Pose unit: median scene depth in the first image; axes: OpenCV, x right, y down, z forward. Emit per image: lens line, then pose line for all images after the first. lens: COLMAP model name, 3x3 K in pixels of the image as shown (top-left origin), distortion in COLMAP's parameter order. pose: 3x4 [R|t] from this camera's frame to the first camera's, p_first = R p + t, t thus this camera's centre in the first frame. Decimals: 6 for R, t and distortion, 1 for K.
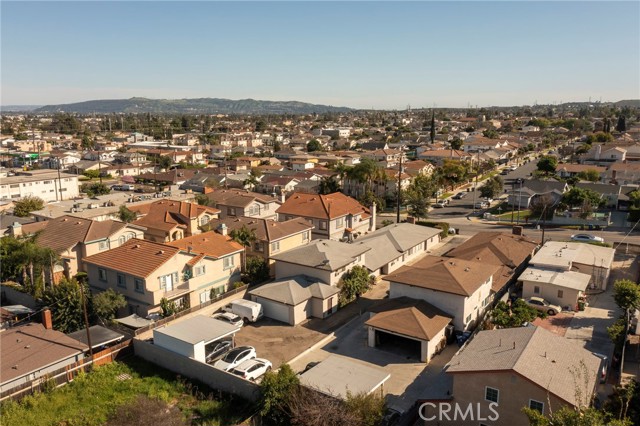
lens RADIAL K [[526.8, 0, 321.8], [0, 526.8, 214.3], [0, 0, 1]] dist [-0.002979, -0.005201]
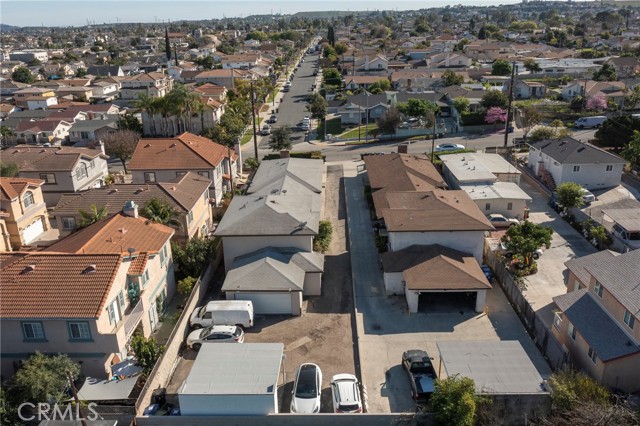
lens RADIAL K [[526.8, 0, 319.8], [0, 526.8, 213.5], [0, 0, 1]] dist [-0.002979, -0.005201]
pose [[0.832523, -0.204176, 0.514993, -0.359162], [0.125784, 0.974993, 0.183211, -0.064250], [-0.539522, -0.087749, 0.837386, 0.321201]]
